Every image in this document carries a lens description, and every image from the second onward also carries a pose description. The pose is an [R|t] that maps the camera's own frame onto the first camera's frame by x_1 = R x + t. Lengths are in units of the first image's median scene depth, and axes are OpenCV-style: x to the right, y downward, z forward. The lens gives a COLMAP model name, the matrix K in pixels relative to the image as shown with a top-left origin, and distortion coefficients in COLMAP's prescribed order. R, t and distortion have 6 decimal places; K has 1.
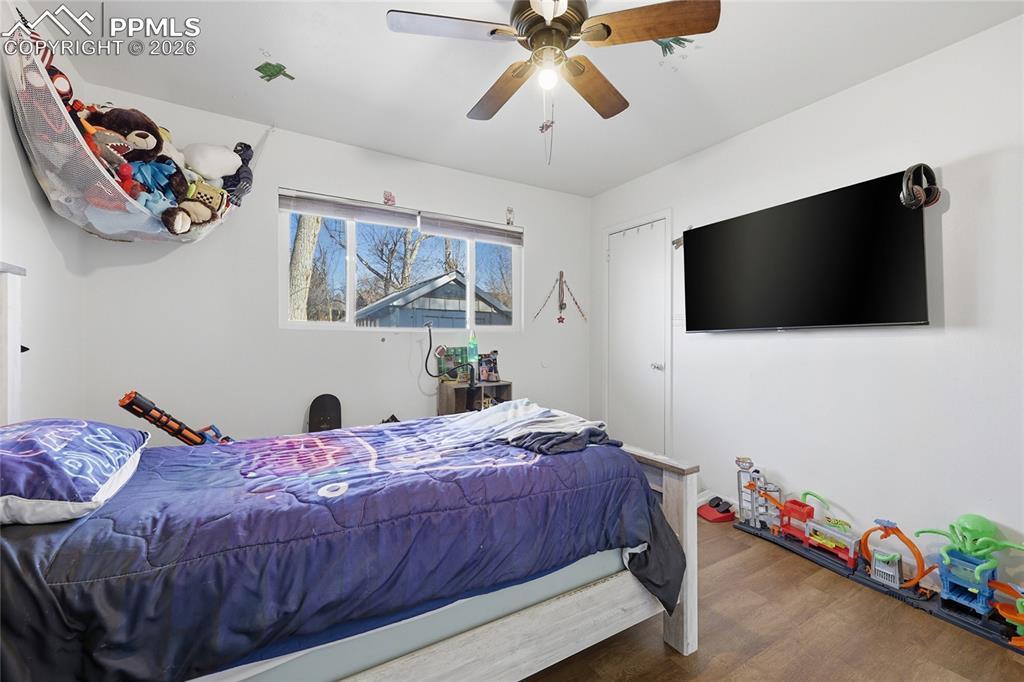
lens RADIAL K [[400.9, 0, 571.1], [0, 400.9, 341.5], [0, 0, 1]] dist [0.000516, 0.000094]
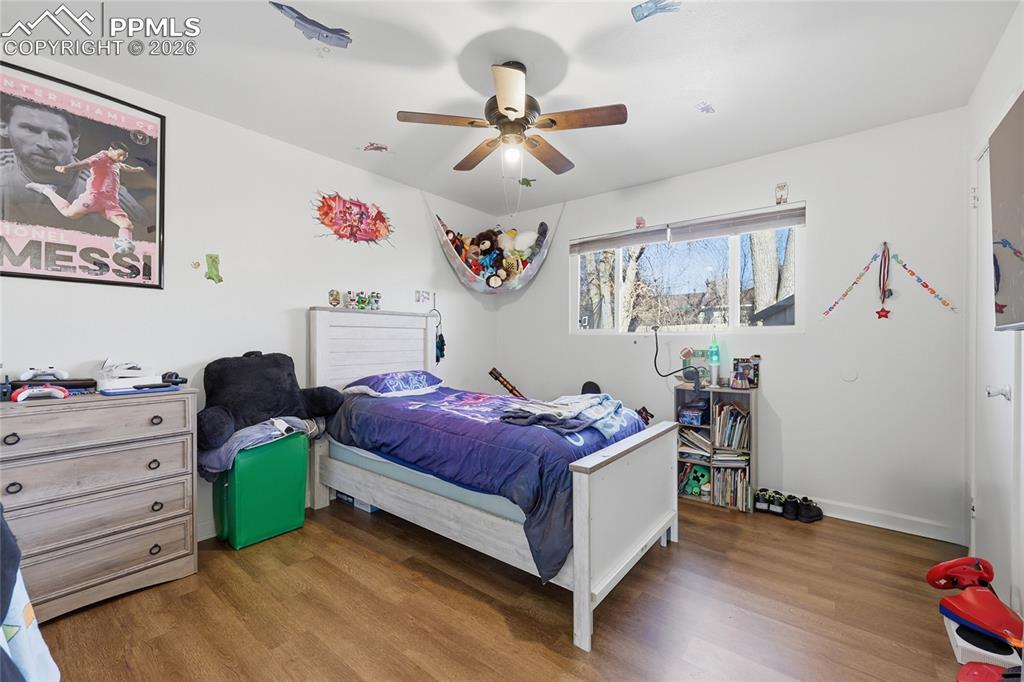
lens RADIAL K [[427.0, 0, 518.4], [0, 427.0, 349.6], [0, 0, 1]] dist [0.000326, -0.000212]
pose [[0.345656, 0.019901, -0.938150, 0.574147], [-0.006205, 0.999802, 0.018923, -0.003608], [0.938341, -0.000719, 0.345711, 0.214939]]
